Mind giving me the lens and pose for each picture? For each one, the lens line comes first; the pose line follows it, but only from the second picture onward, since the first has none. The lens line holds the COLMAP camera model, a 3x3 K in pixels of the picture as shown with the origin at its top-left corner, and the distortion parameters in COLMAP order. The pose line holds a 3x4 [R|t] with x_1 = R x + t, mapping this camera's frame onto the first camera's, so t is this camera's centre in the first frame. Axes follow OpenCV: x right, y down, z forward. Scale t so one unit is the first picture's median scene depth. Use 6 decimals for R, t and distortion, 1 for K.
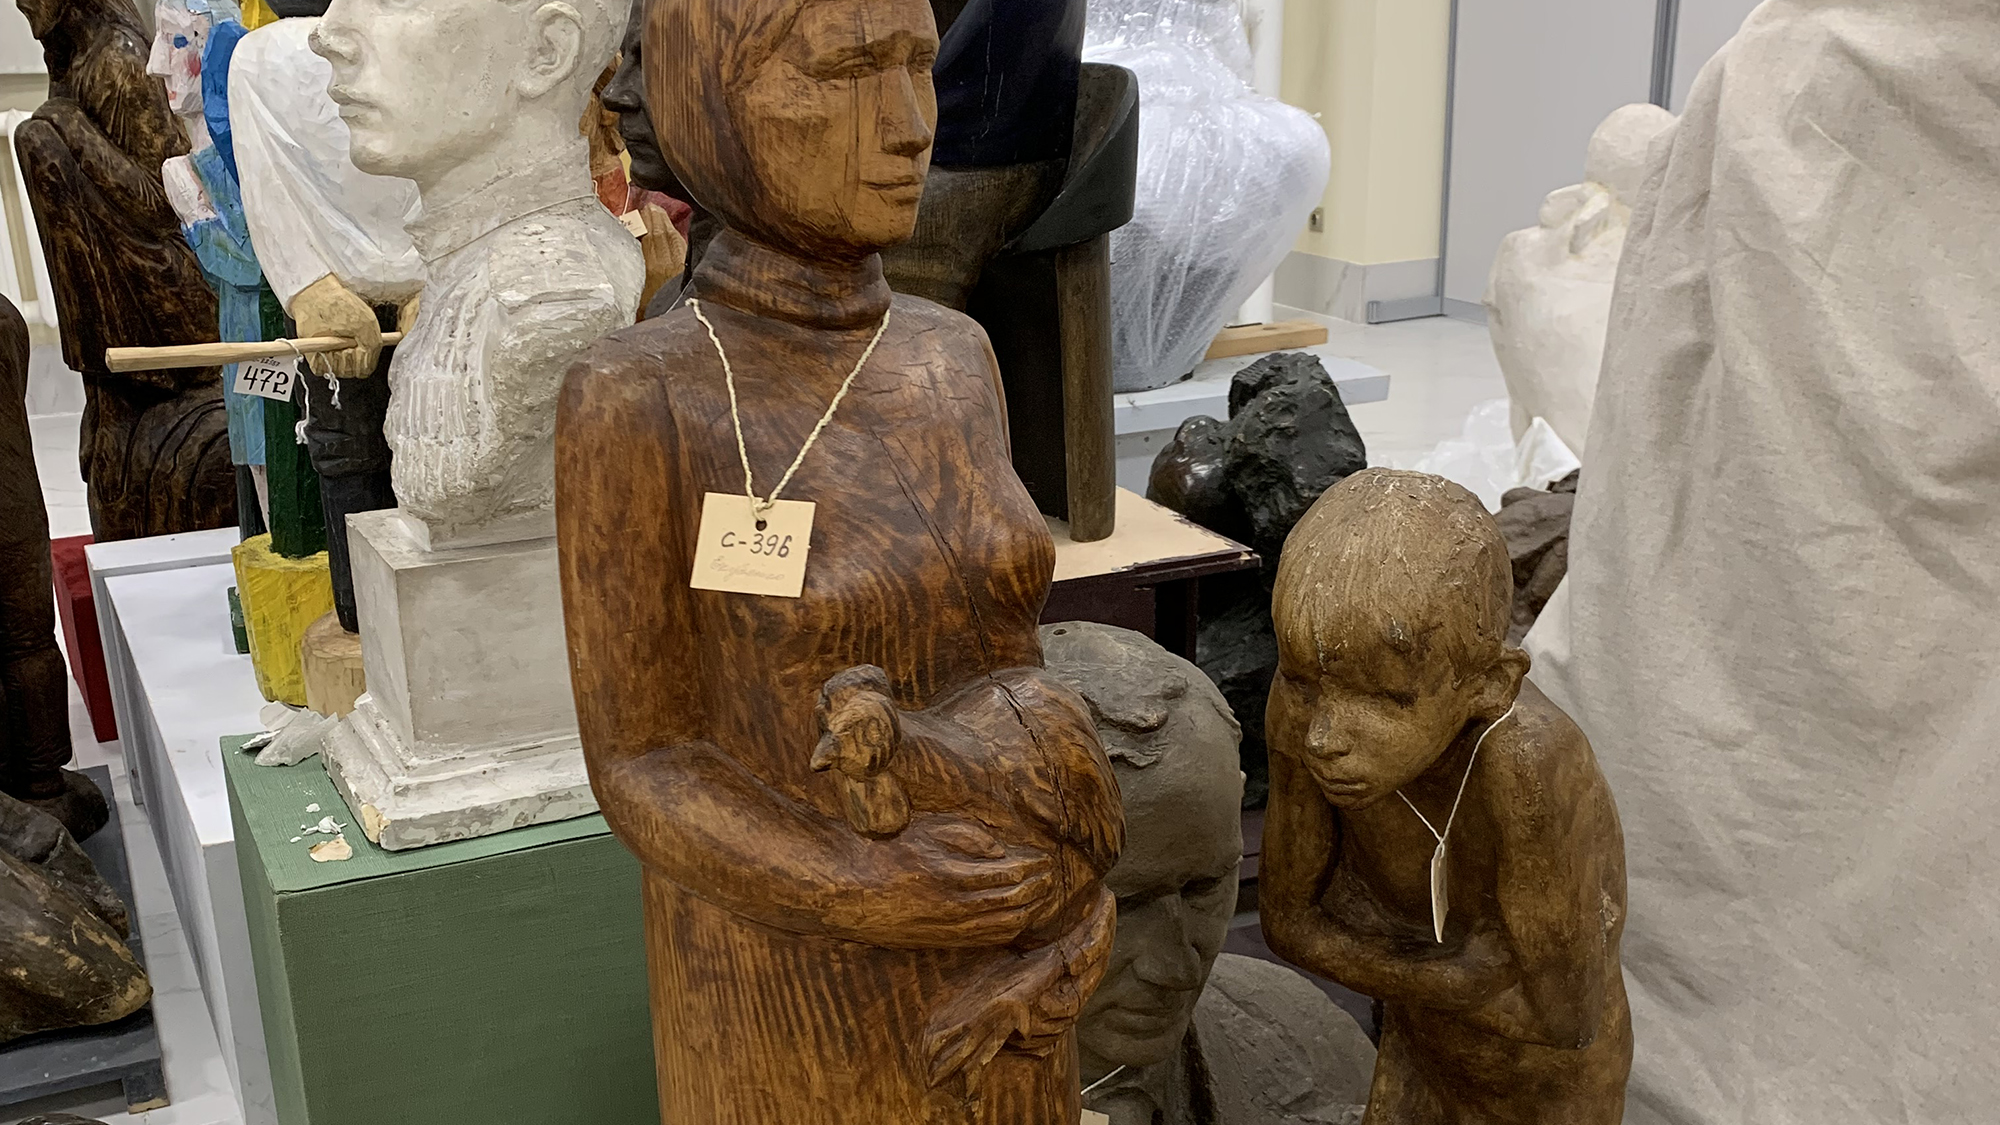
lens RADIAL K [[1612.3, 0, 914.1], [0, 1612.3, 558.4], [0, 0, 1]] dist [0.066288, -0.084053]
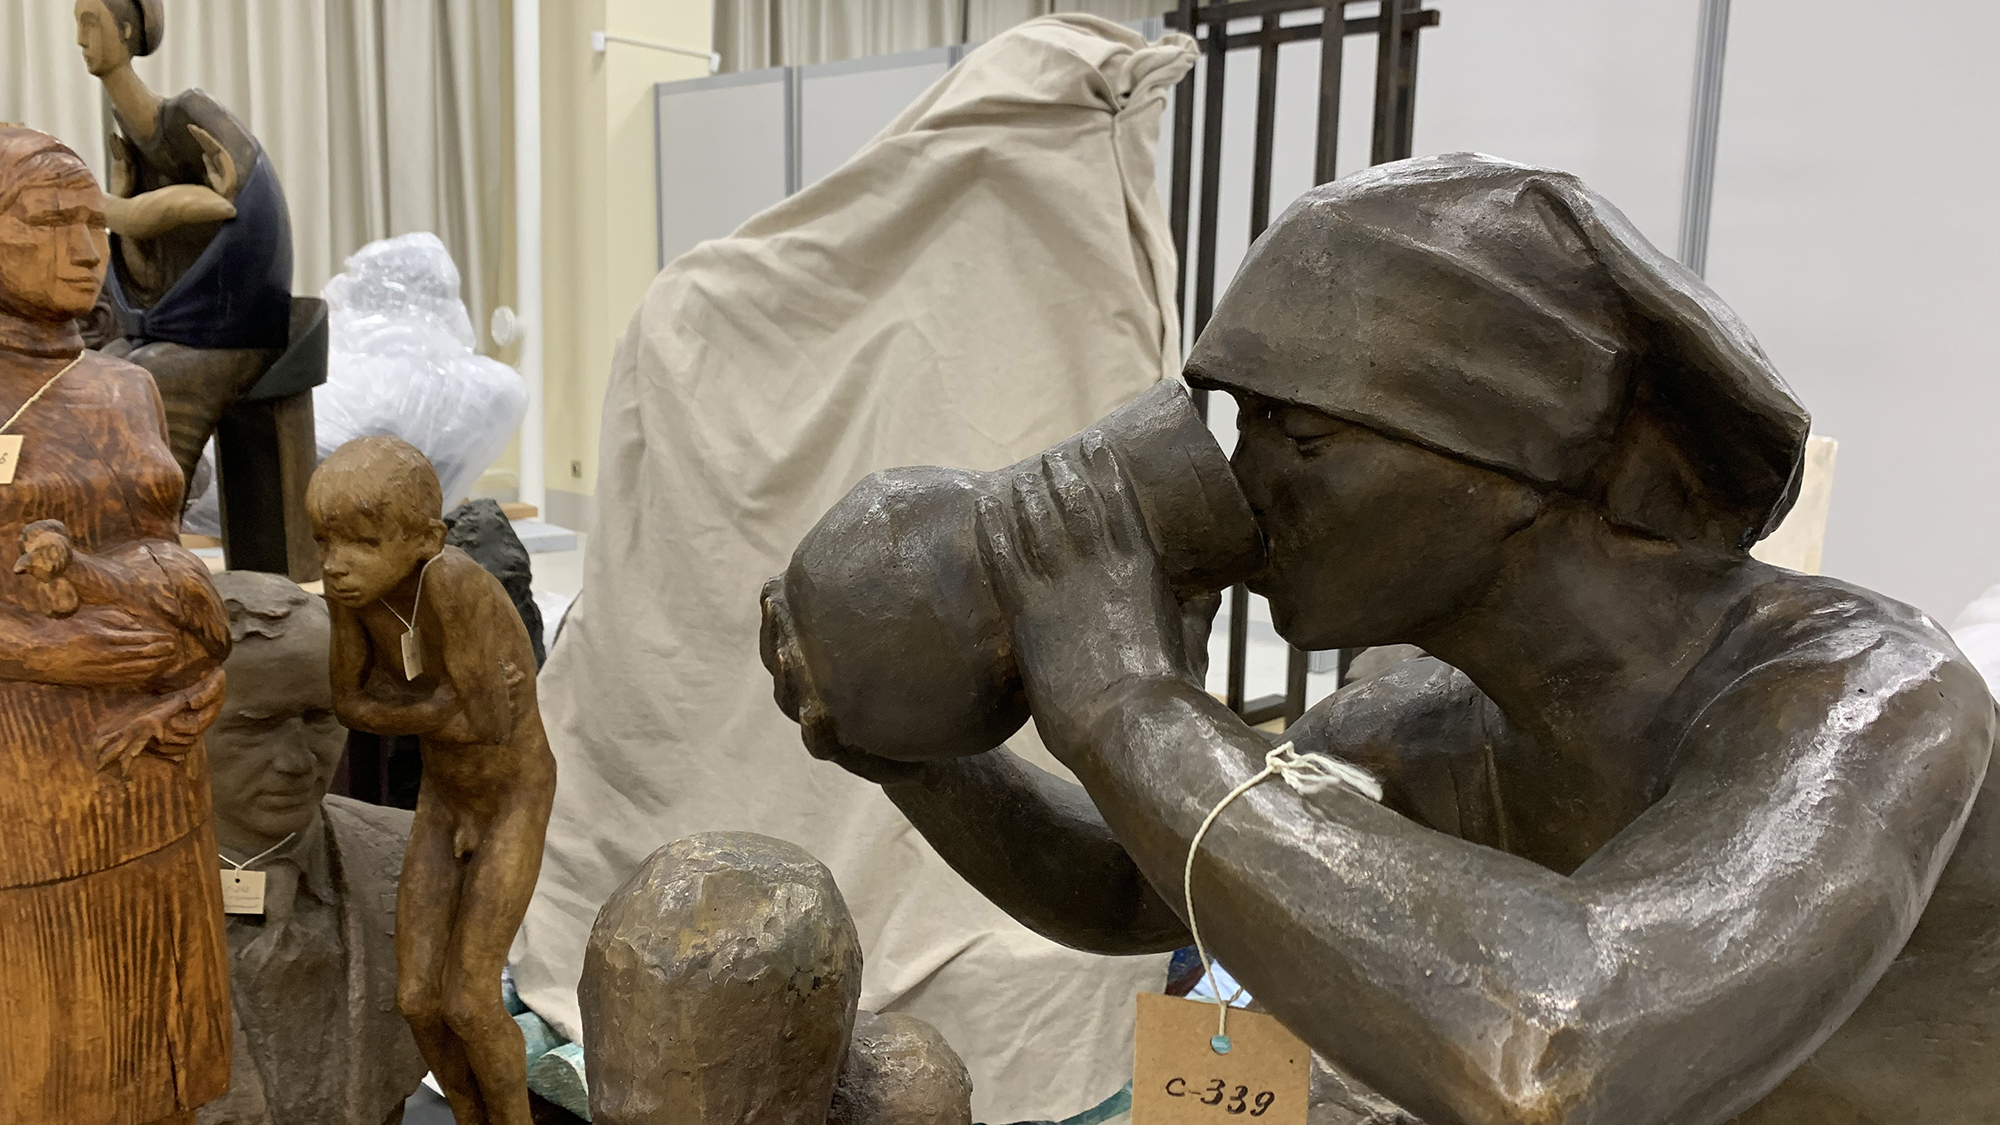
lens RADIAL K [[1481.4, 0, 956.2], [0, 1481.4, 567.2], [0, 0, 1]] dist [-0.005422, 0.003730]
pose [[0.939636, -0.021323, 0.341512, 0.341091], [0.099776, 0.971757, -0.213851, 0.547933], [-0.327306, 0.235017, 0.915225, -0.821258]]
